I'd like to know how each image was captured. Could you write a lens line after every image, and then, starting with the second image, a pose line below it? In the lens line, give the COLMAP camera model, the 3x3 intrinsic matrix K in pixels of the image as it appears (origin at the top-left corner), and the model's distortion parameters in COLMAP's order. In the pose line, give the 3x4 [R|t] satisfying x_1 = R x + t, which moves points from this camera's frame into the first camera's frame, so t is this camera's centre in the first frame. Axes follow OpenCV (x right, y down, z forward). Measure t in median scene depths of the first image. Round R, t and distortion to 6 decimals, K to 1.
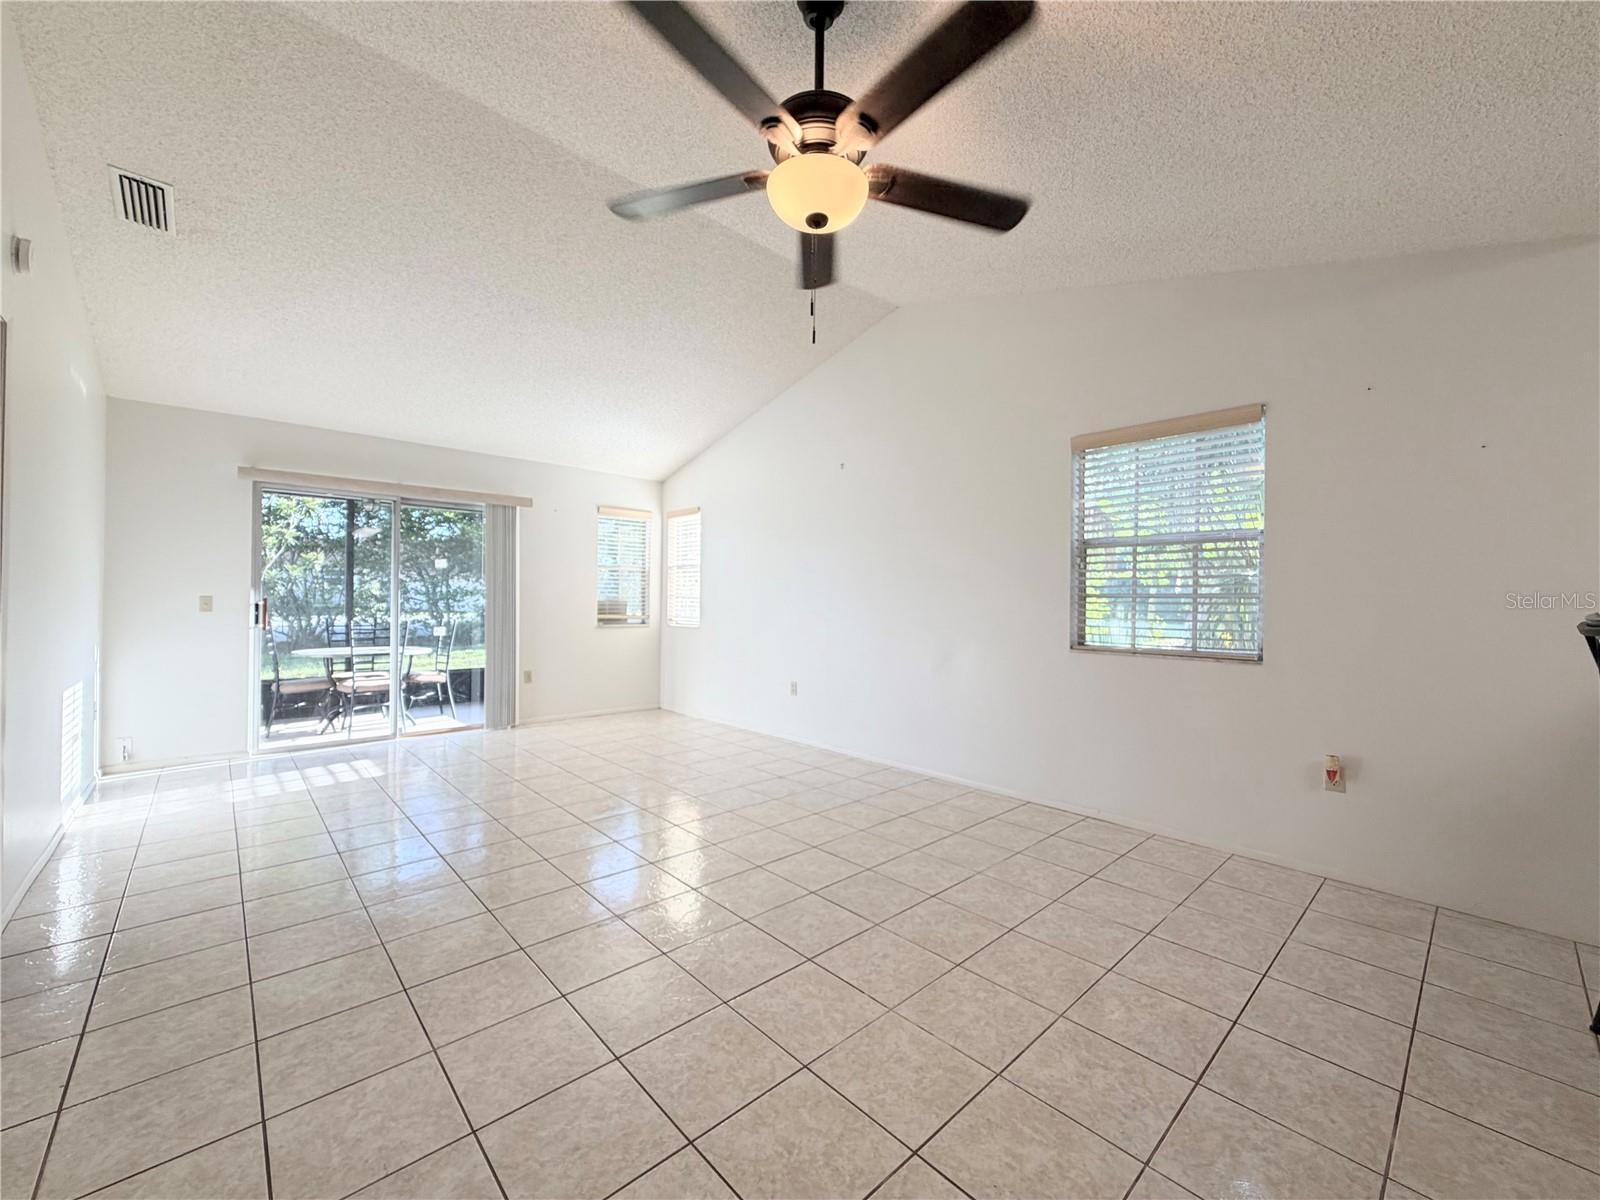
lens RADIAL K [[635.1, 0, 796.3], [0, 635.1, 603.3], [0, 0, 1]] dist [-0.000442, -0.000375]
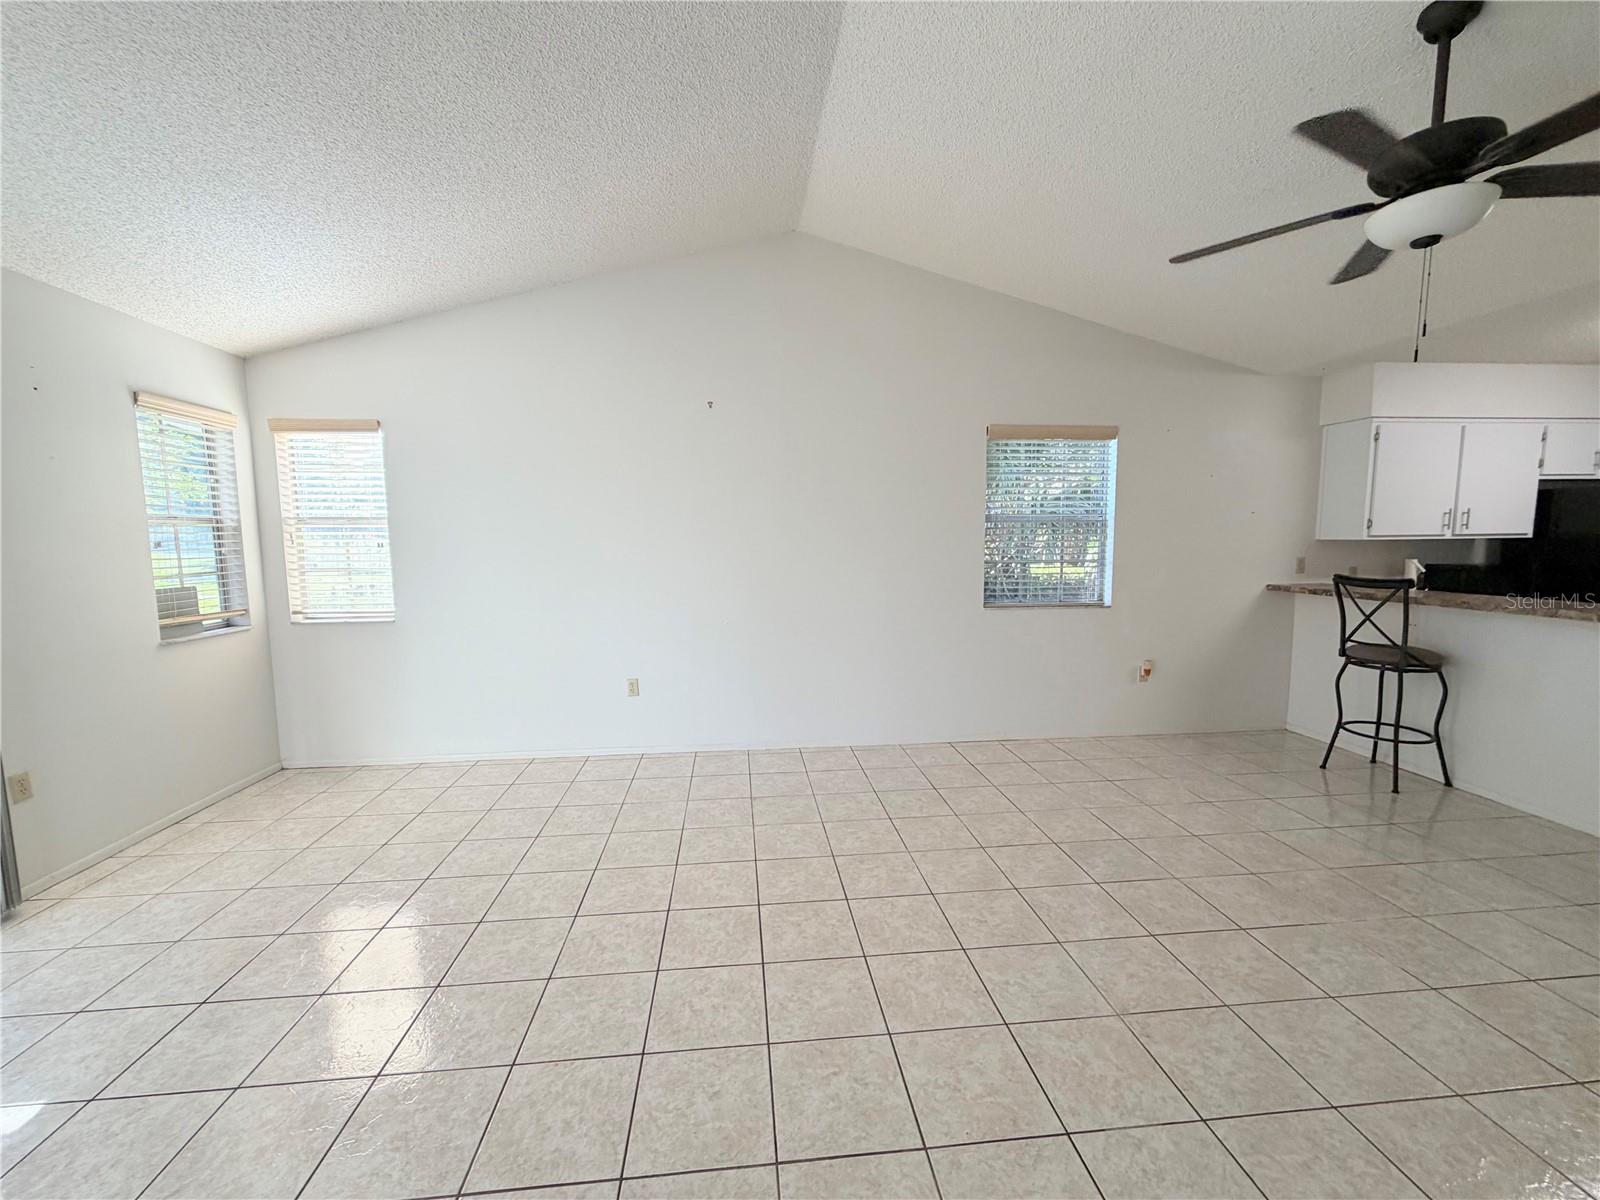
lens RADIAL K [[635.1, 0, 796.3], [0, 635.1, 603.3], [0, 0, 1]] dist [-0.000442, -0.000375]
pose [[0.604287, -0.096037, 0.790958, -0.585995], [0.017566, 0.994074, 0.107279, -0.055540], [-0.796573, -0.050933, 0.602393, 0.466842]]
